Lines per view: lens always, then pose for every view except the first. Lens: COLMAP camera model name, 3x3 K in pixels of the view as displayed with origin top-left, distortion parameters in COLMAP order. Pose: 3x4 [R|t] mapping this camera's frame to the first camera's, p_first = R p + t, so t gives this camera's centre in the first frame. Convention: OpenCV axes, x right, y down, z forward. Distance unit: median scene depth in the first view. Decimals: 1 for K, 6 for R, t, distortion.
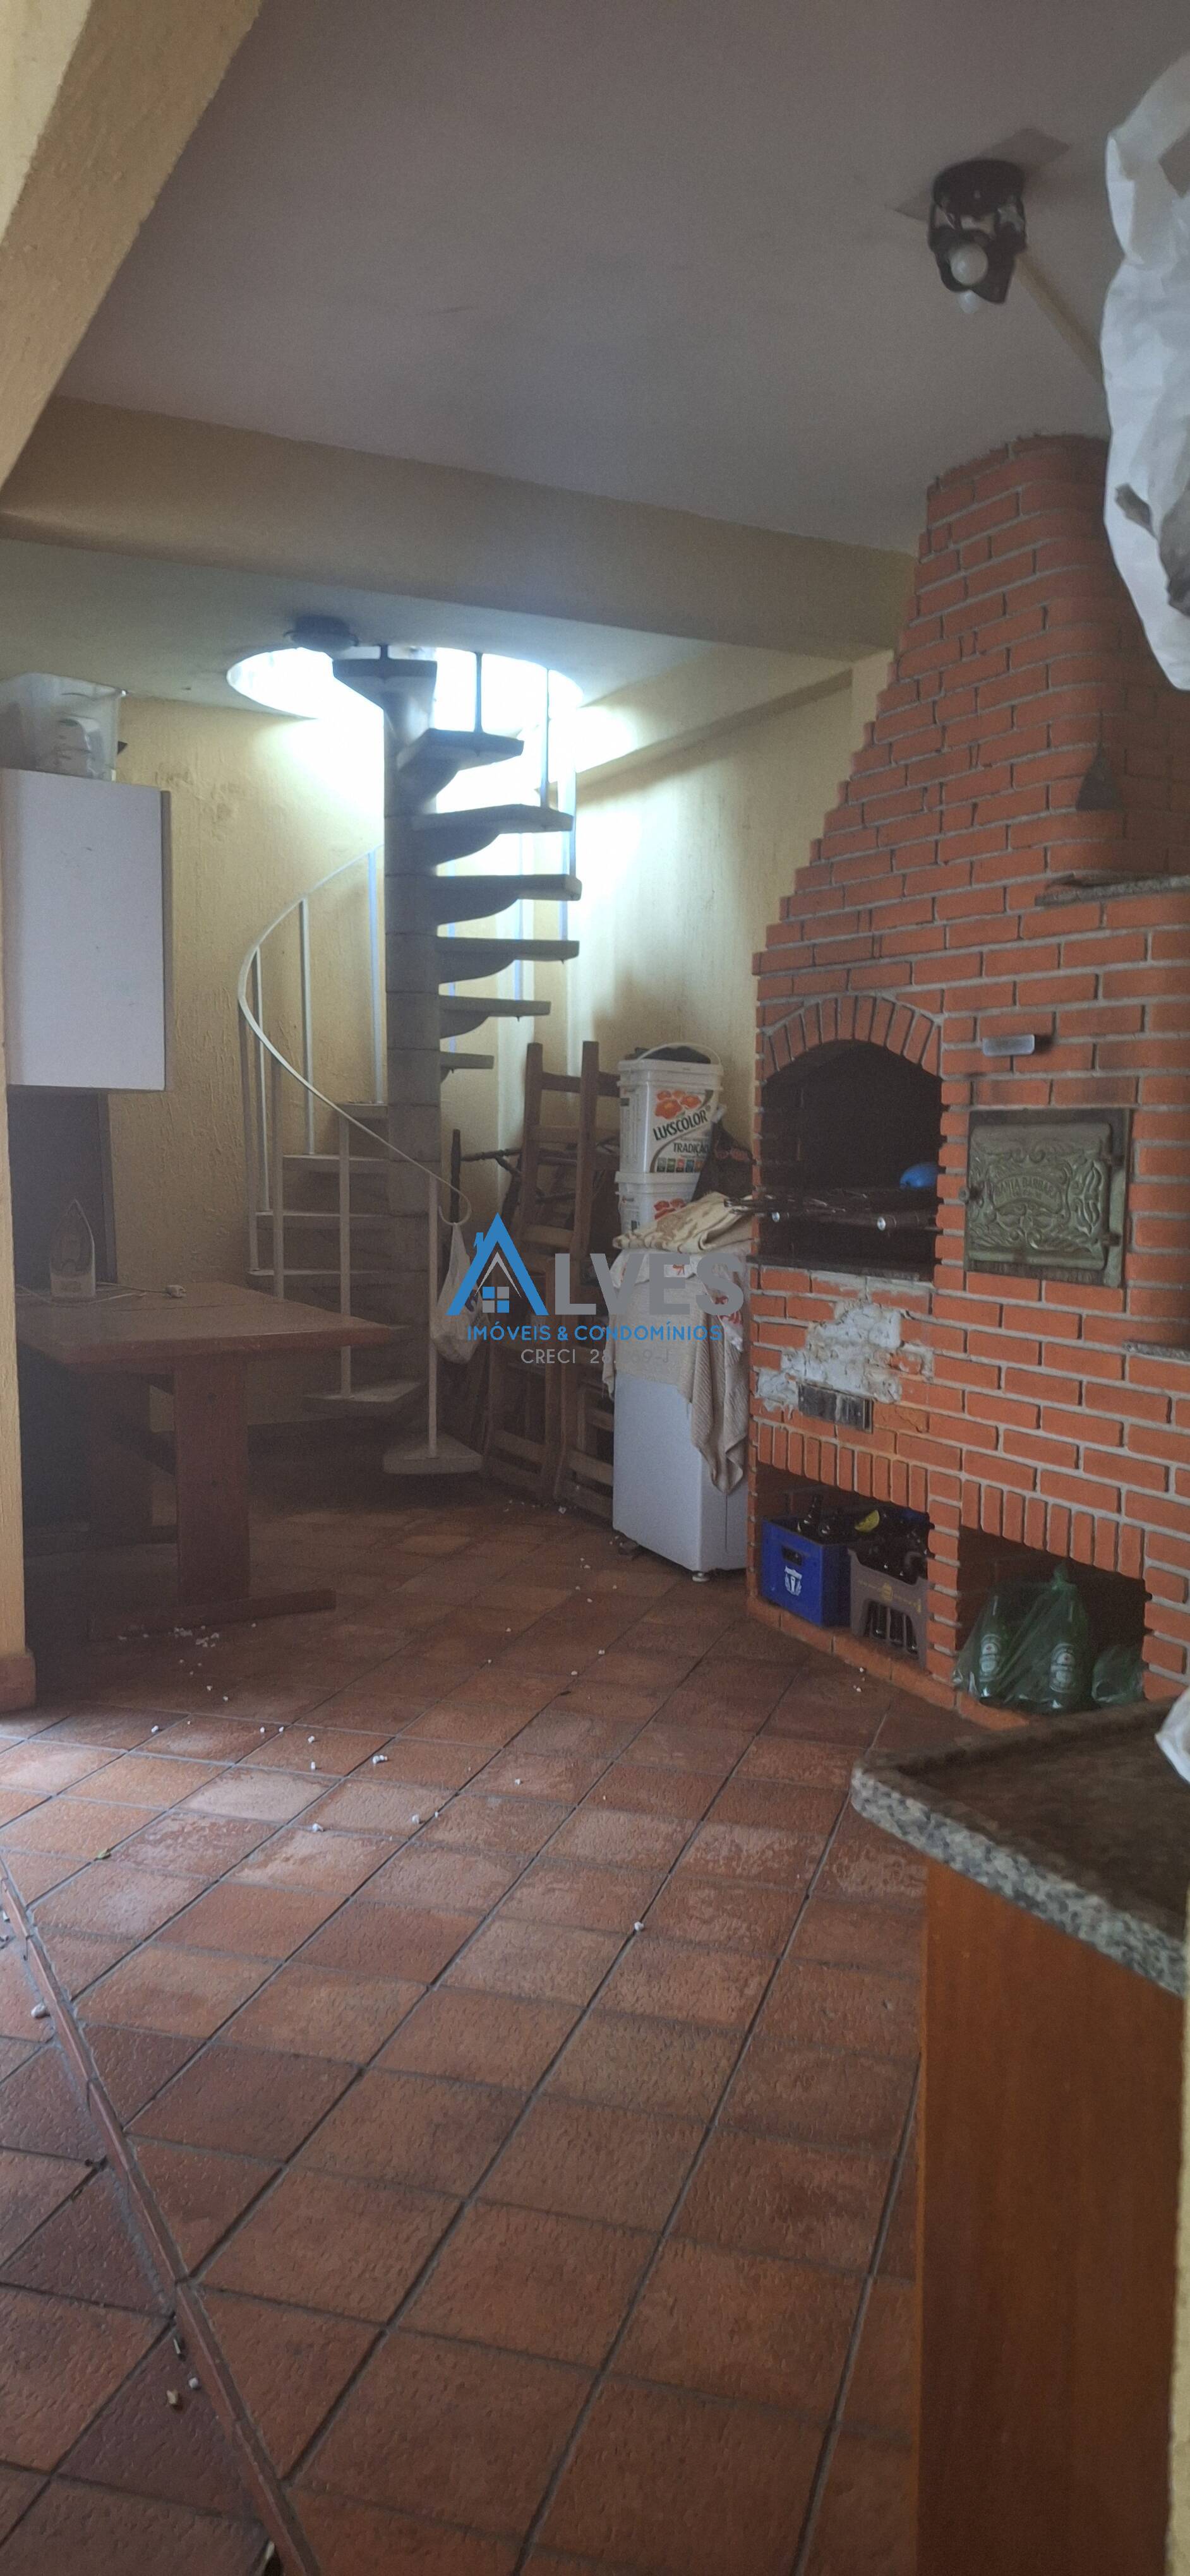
lens RADIAL K [[1772.3, 0, 614.6], [0, 1772.3, 1312.8], [0, 0, 1]] dist [0.100315, -0.113555]
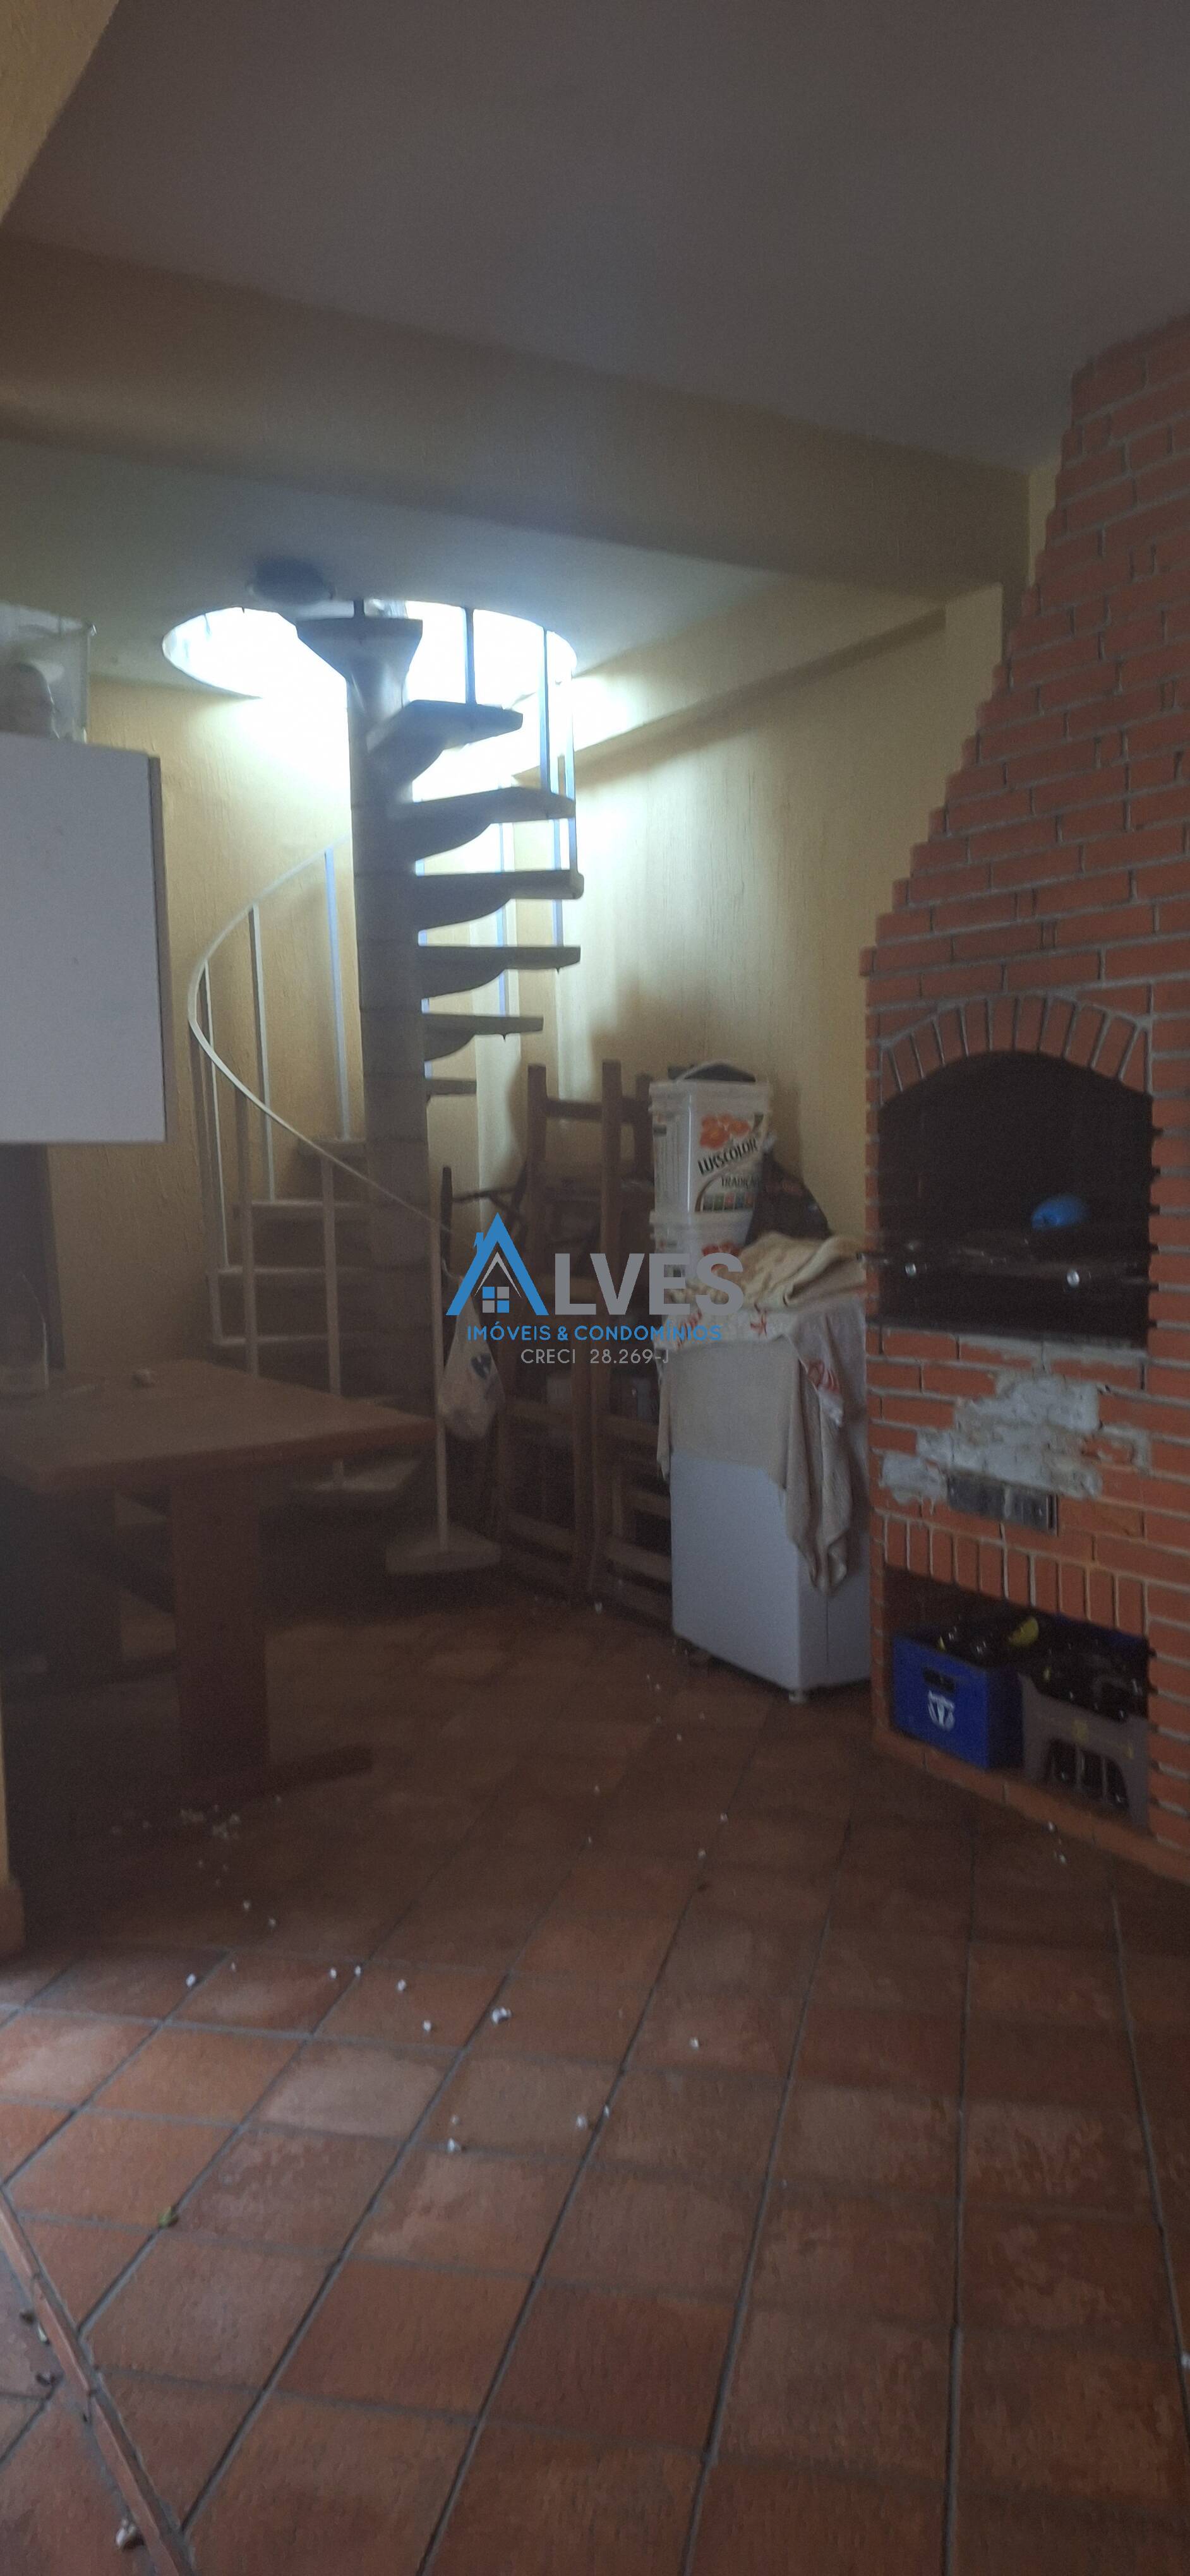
lens RADIAL K [[1772.3, 0, 607.4], [0, 1772.3, 1315.8], [0, 0, 1]] dist [0.100315, -0.113555]
pose [[0.997071, -0.037344, 0.066738, -0.079034], [0.037751, 0.999275, -0.004845, -0.025905], [-0.066509, 0.007350, 0.997759, 0.146093]]
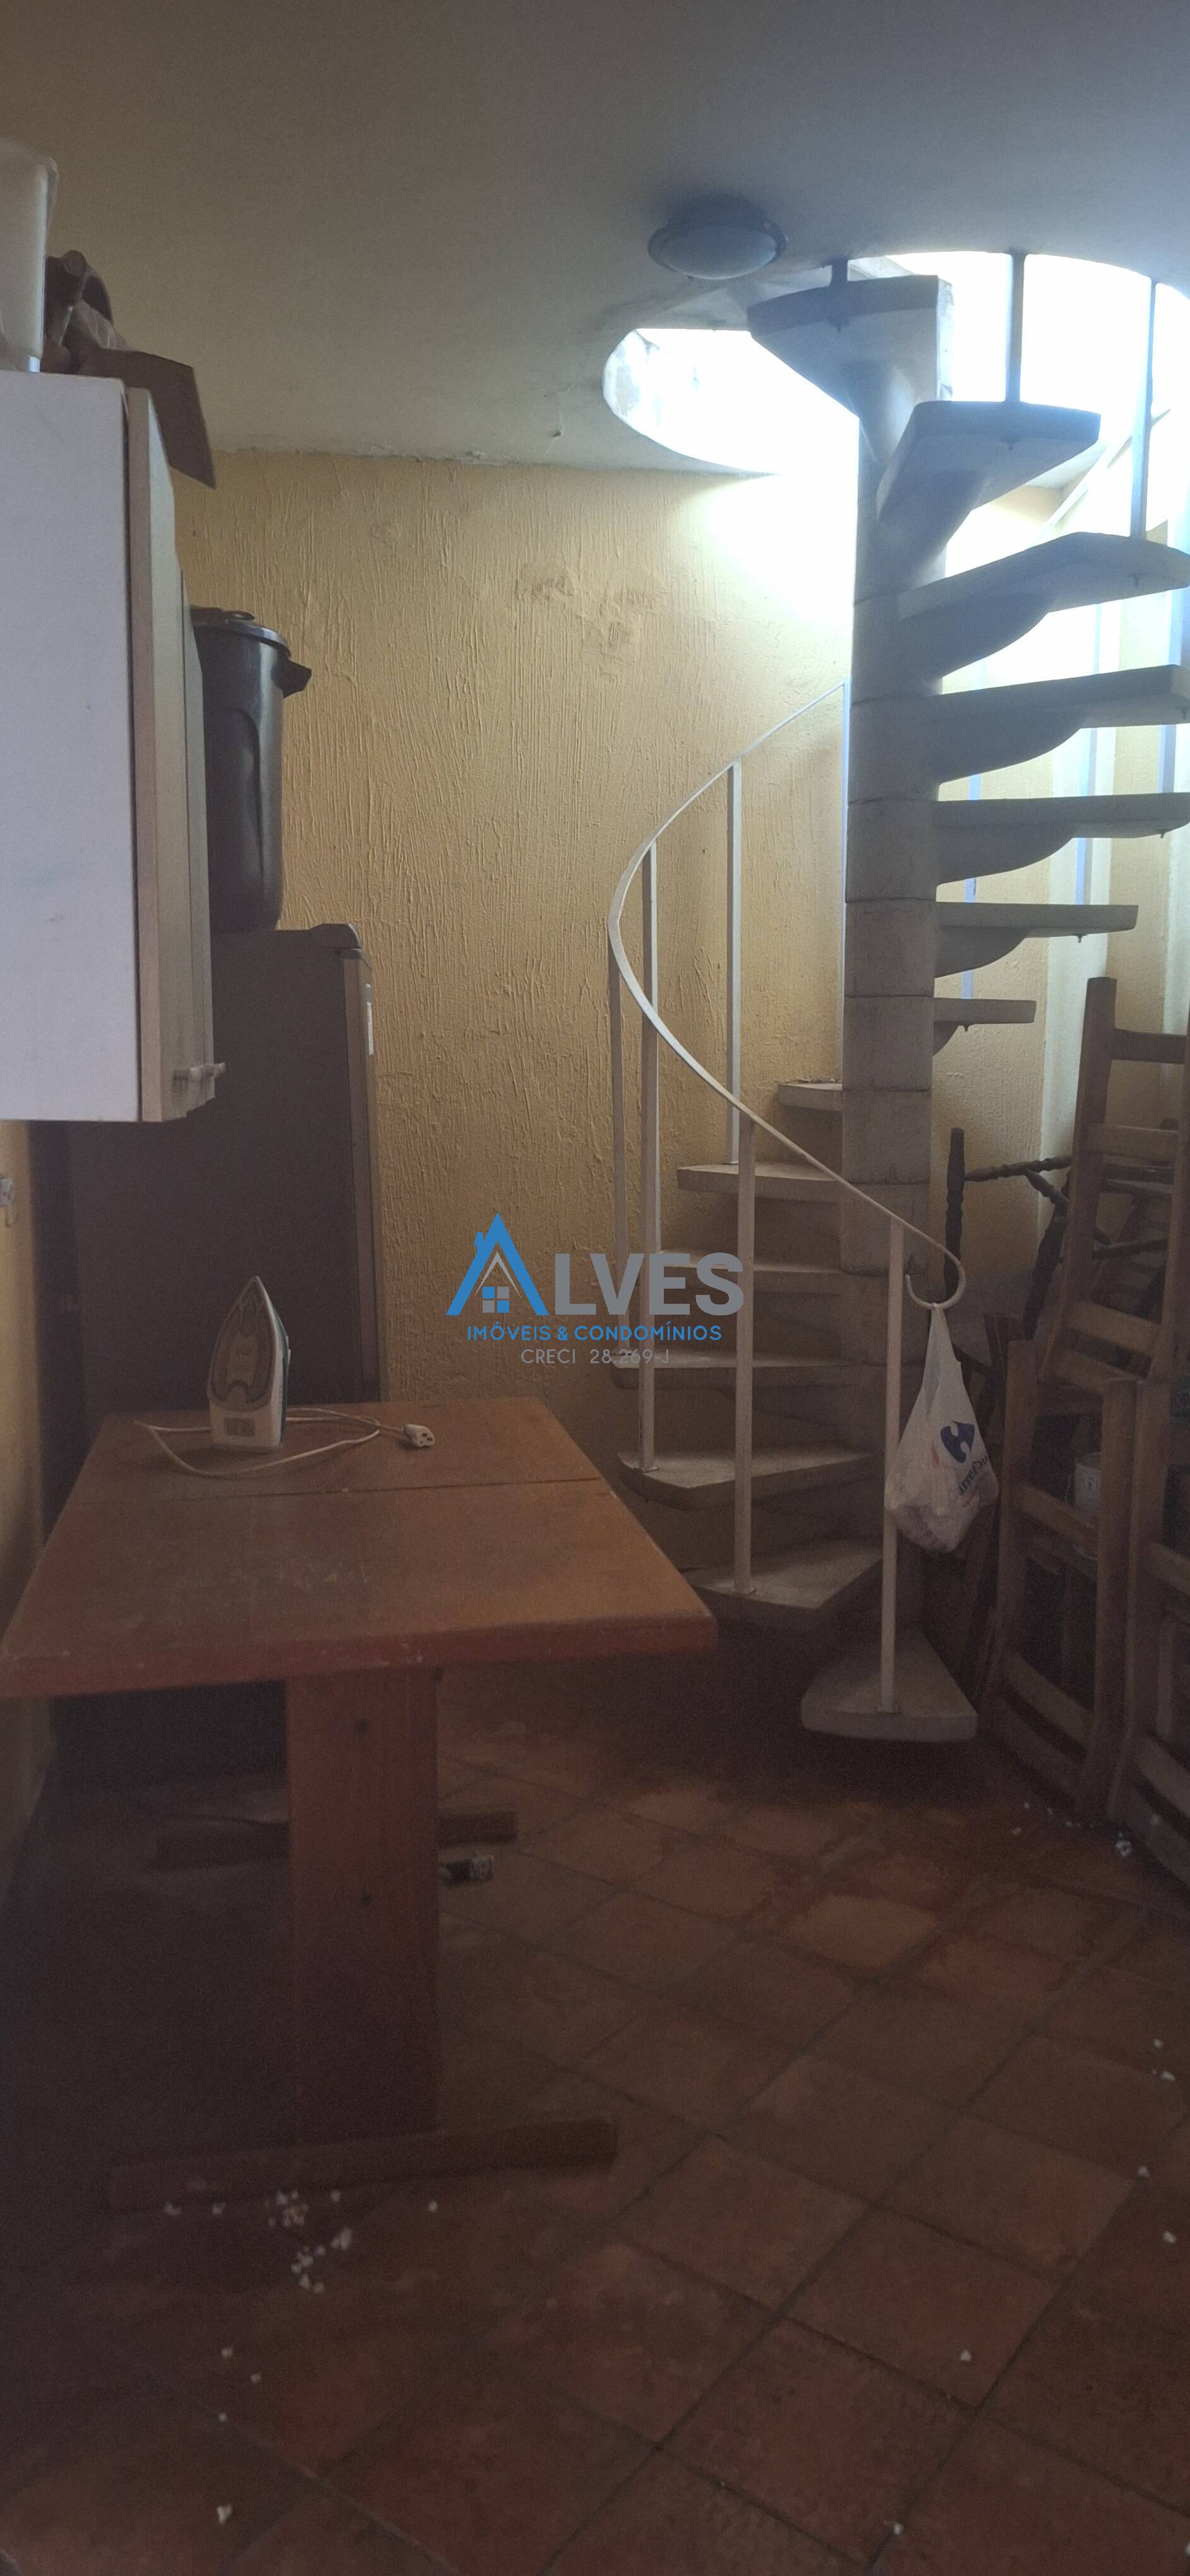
lens RADIAL K [[1772.3, 0, 556.6], [0, 1772.3, 1286.3], [0, 0, 1]] dist [0.100315, -0.113555]
pose [[0.937510, 0.033270, -0.346365, -0.007398], [-0.026134, 0.999339, 0.025254, -0.068893], [0.346977, -0.014624, 0.937760, 0.436871]]
